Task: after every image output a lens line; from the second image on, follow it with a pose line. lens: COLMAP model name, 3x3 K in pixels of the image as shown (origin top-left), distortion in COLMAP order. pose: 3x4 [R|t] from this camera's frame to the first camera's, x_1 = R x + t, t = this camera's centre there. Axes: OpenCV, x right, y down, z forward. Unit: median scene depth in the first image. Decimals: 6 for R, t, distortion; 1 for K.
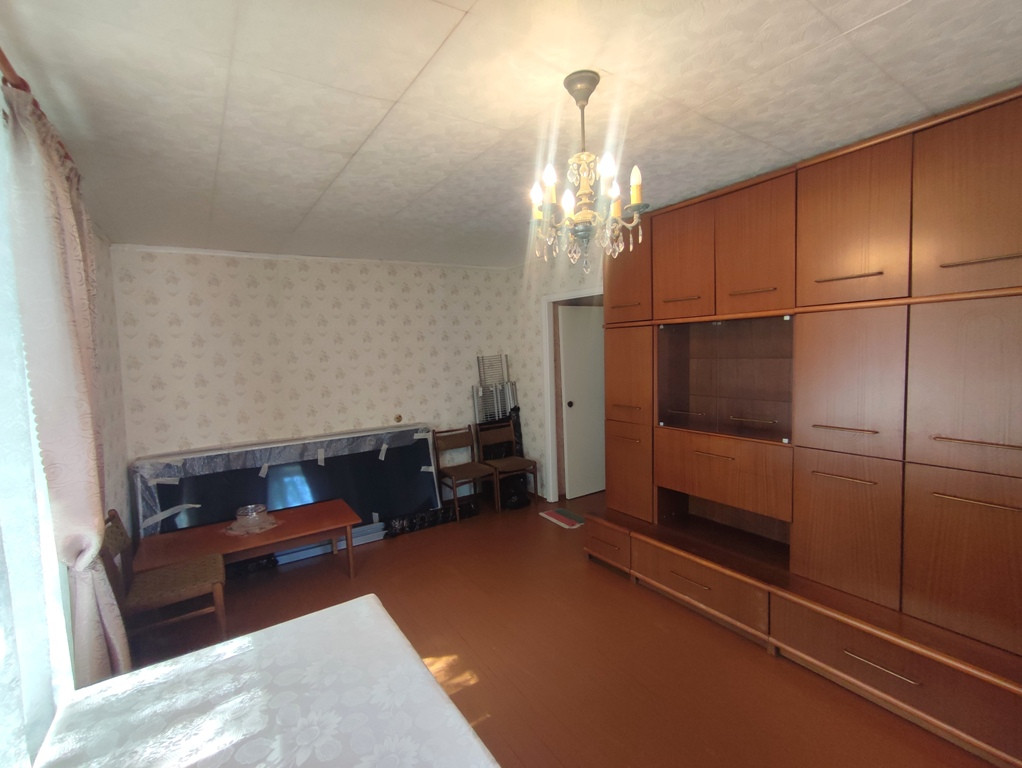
lens RADIAL K [[464.8, 0, 511.8], [0, 464.8, 382.1], [0, 0, 1]] dist [-0.024844, 0.026087]
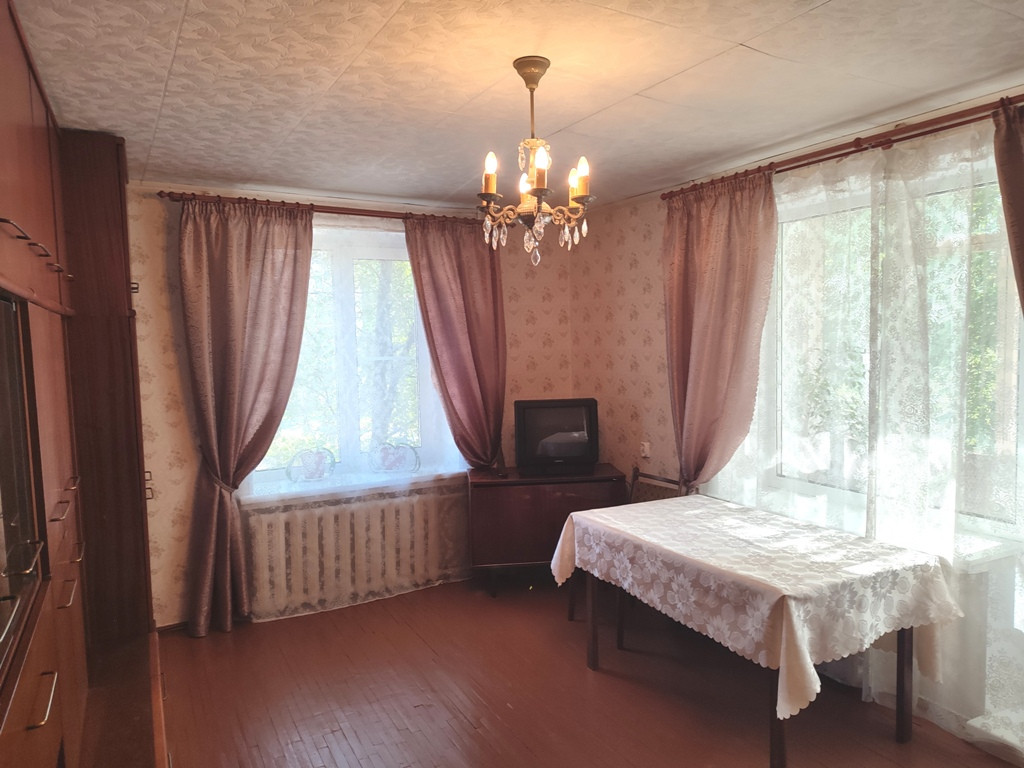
lens RADIAL K [[745.6, 0, 512.0], [0, 745.6, 384.0], [0, 0, 1]] dist [-0.003785, -0.000549]
pose [[-0.994083, 0.055746, 0.093226, 0.036791], [0.066993, 0.990239, 0.122226, -0.079381], [-0.085503, 0.127748, -0.988114, 1.164596]]
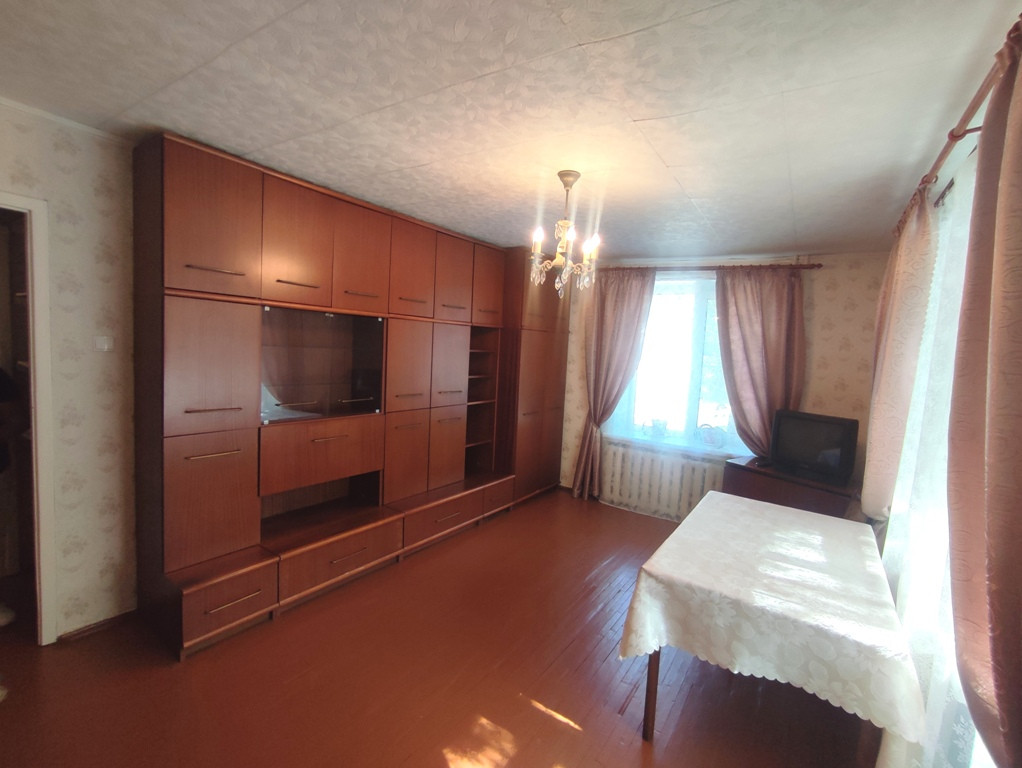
lens RADIAL K [[464.8, 0, 511.8], [0, 464.8, 382.1], [0, 0, 1]] dist [-0.024844, 0.026087]
pose [[-0.376842, -0.061339, 0.924245, -0.552507], [0.018299, 0.997117, 0.073636, -0.033813], [-0.926097, 0.044662, -0.374633, 0.789935]]
